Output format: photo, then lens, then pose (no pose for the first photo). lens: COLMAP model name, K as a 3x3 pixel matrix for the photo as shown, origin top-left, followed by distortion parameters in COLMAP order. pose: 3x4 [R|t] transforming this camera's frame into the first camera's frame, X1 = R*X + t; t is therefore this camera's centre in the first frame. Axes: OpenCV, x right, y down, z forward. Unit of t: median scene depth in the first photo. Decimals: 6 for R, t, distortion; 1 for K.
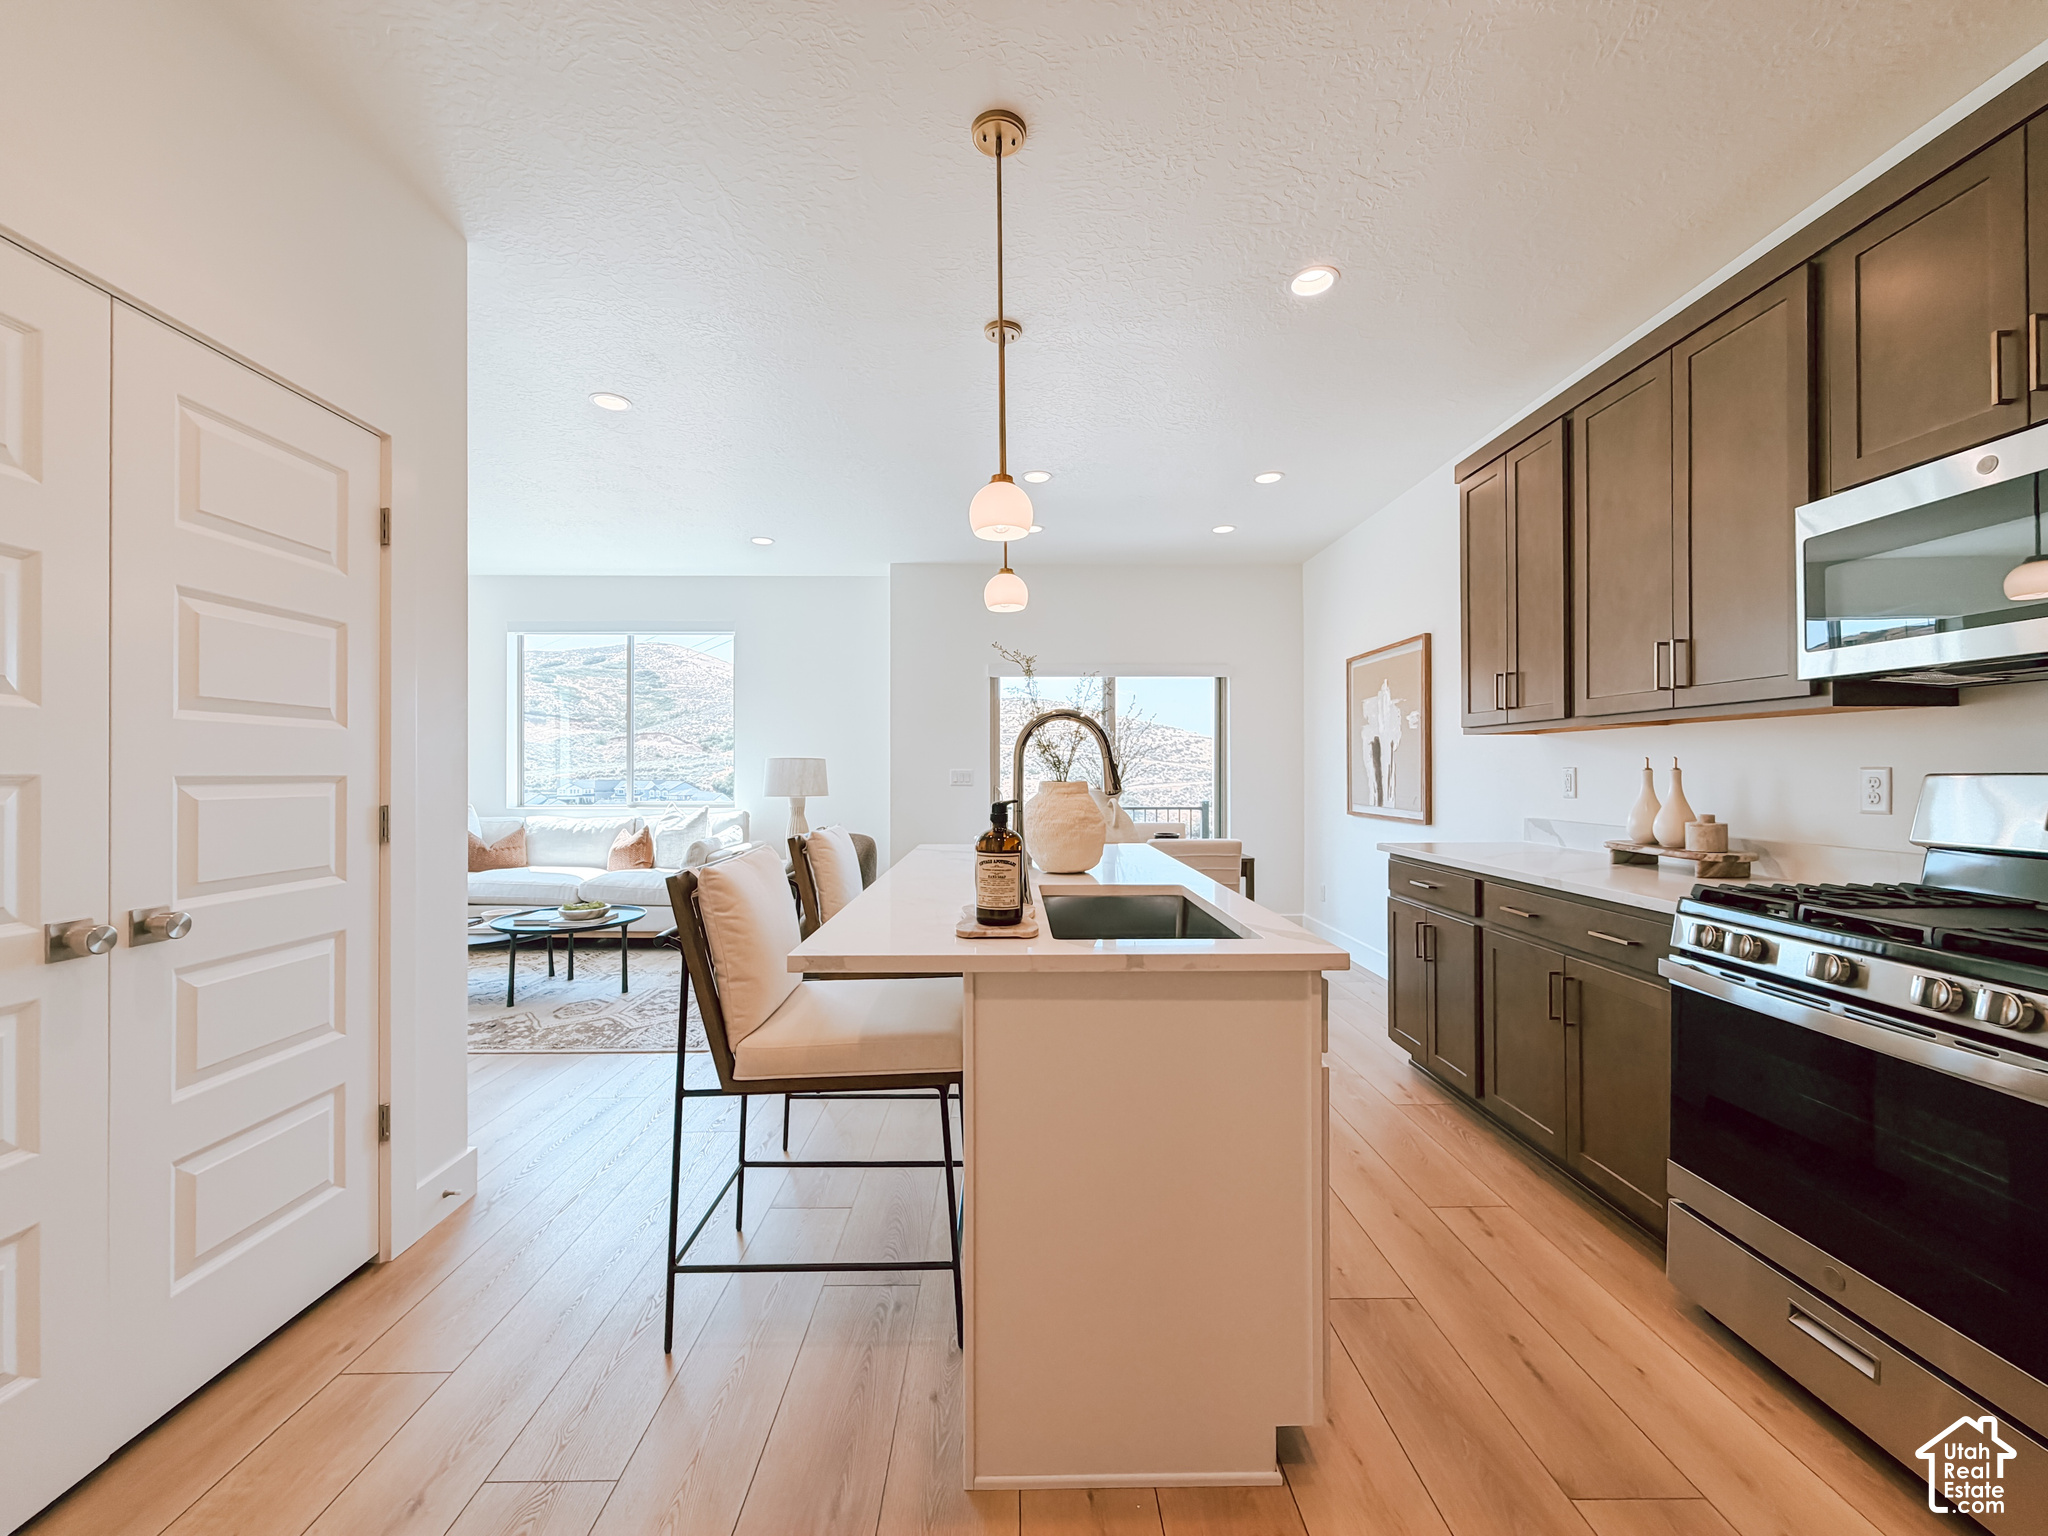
lens RADIAL K [[813.3, 0, 1021.7], [0, 813.3, 766.6], [0, 0, 1]] dist [0.000183, 0.000014]
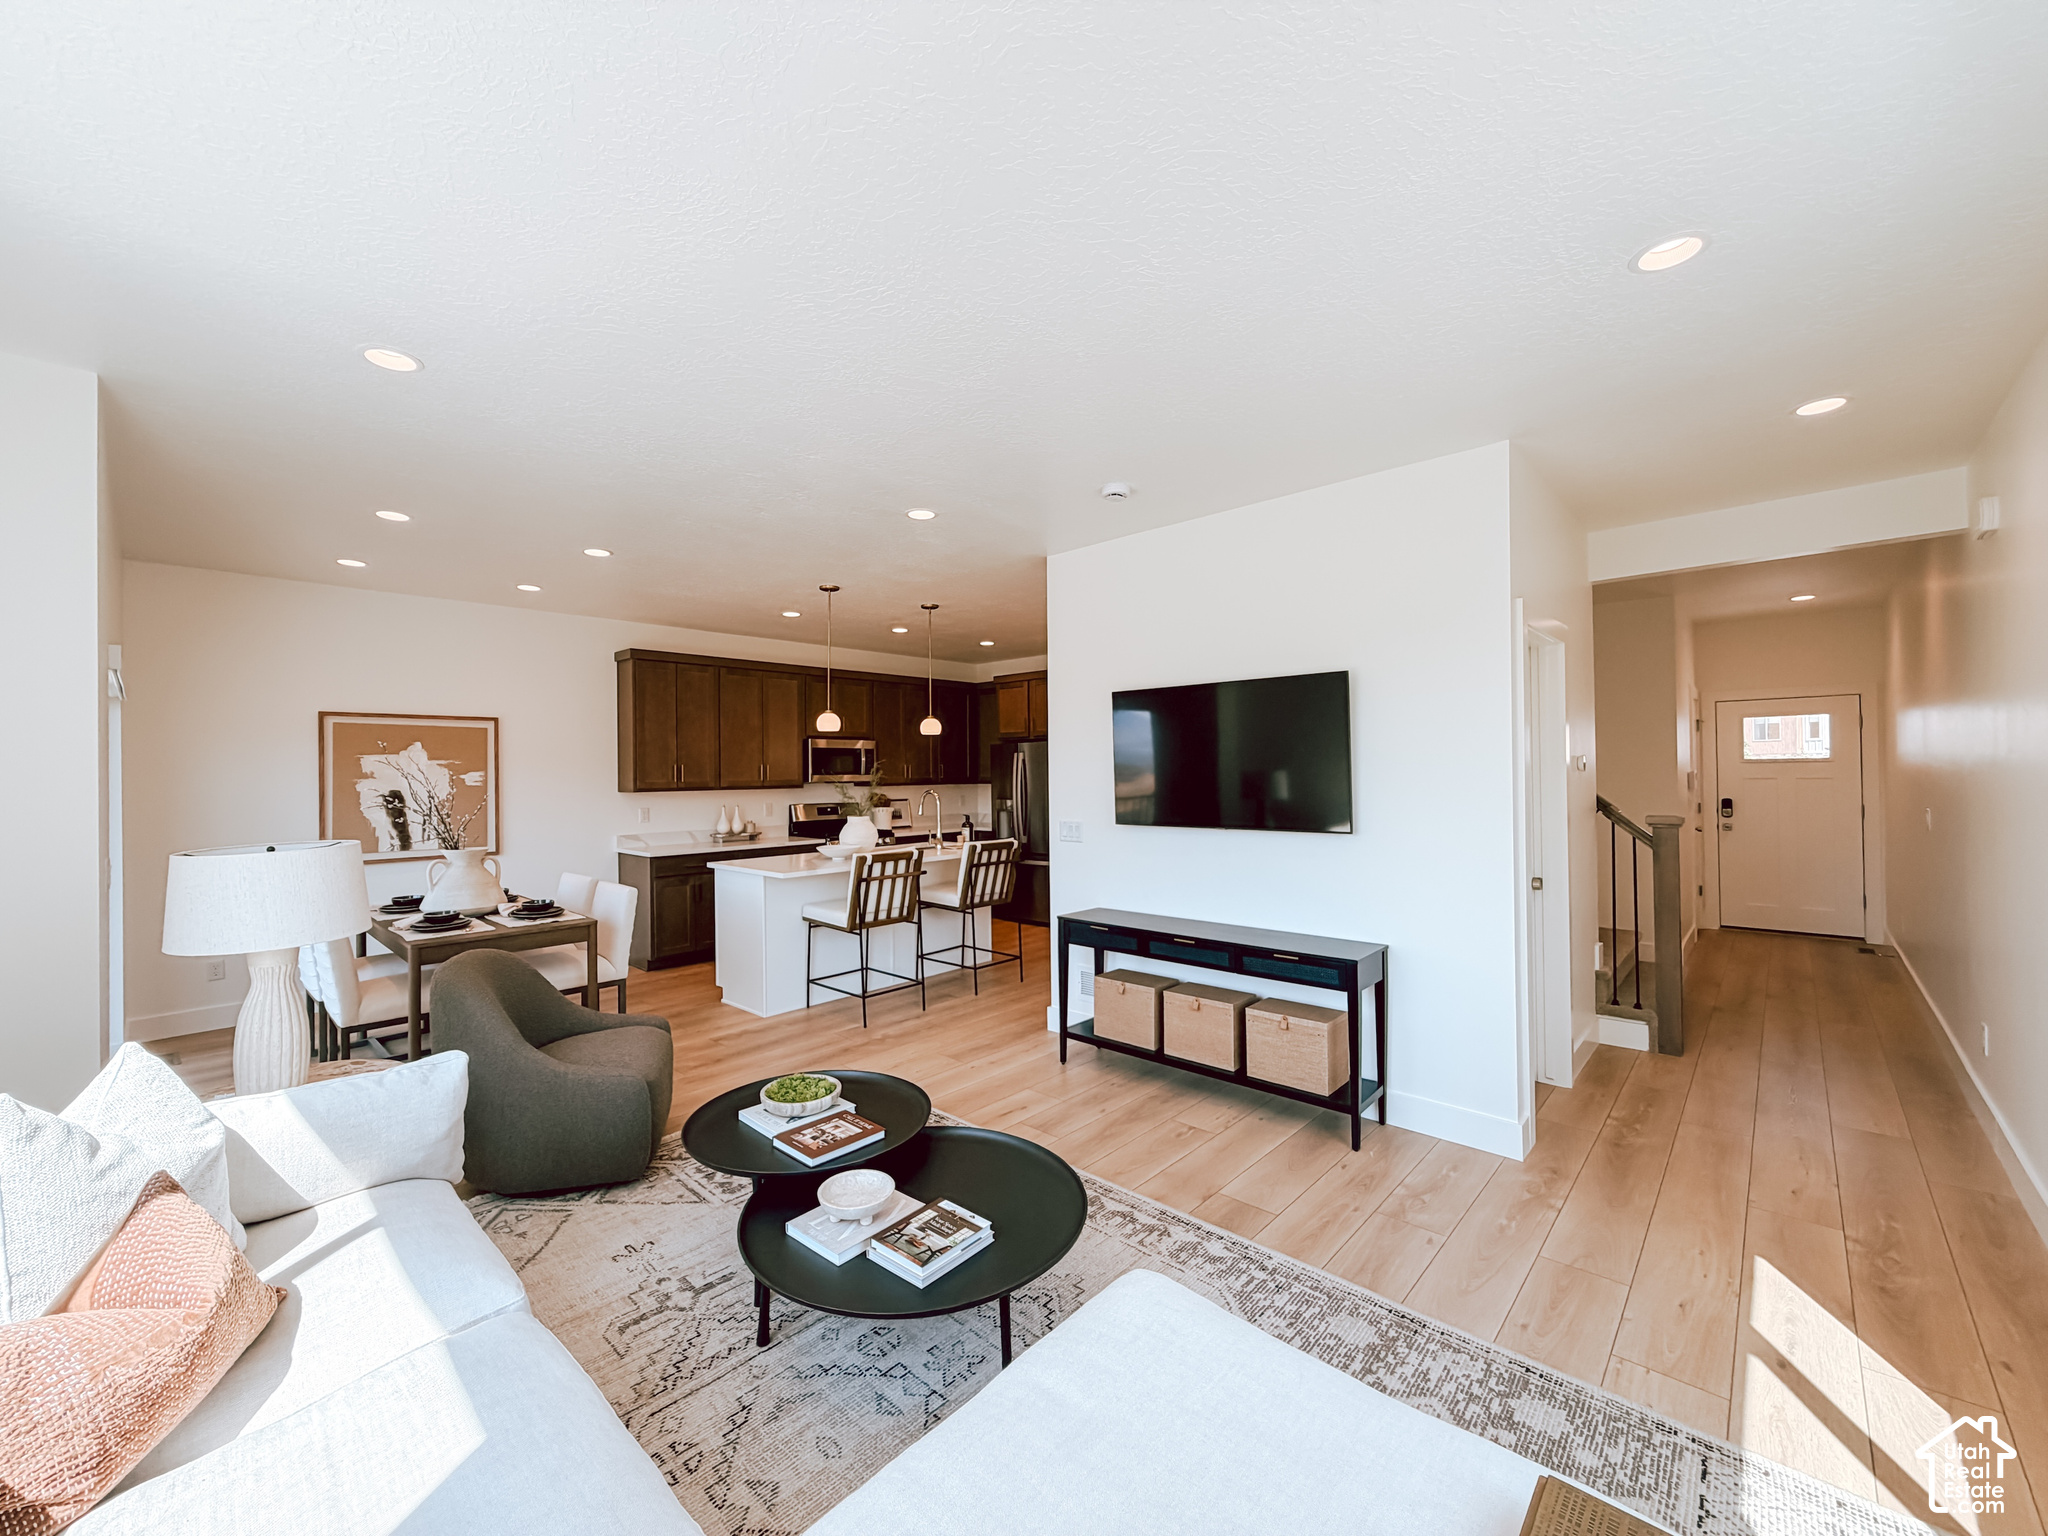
lens RADIAL K [[813.3, 0, 1019.3], [0, 813.3, 764.6], [0, 0, 1]] dist [0.000183, 0.000014]
pose [[-0.718638, 0.015976, 0.695201, -0.806904], [0.009676, 0.999869, -0.012976, -0.040697], [-0.695318, -0.002598, -0.718698, 0.995018]]
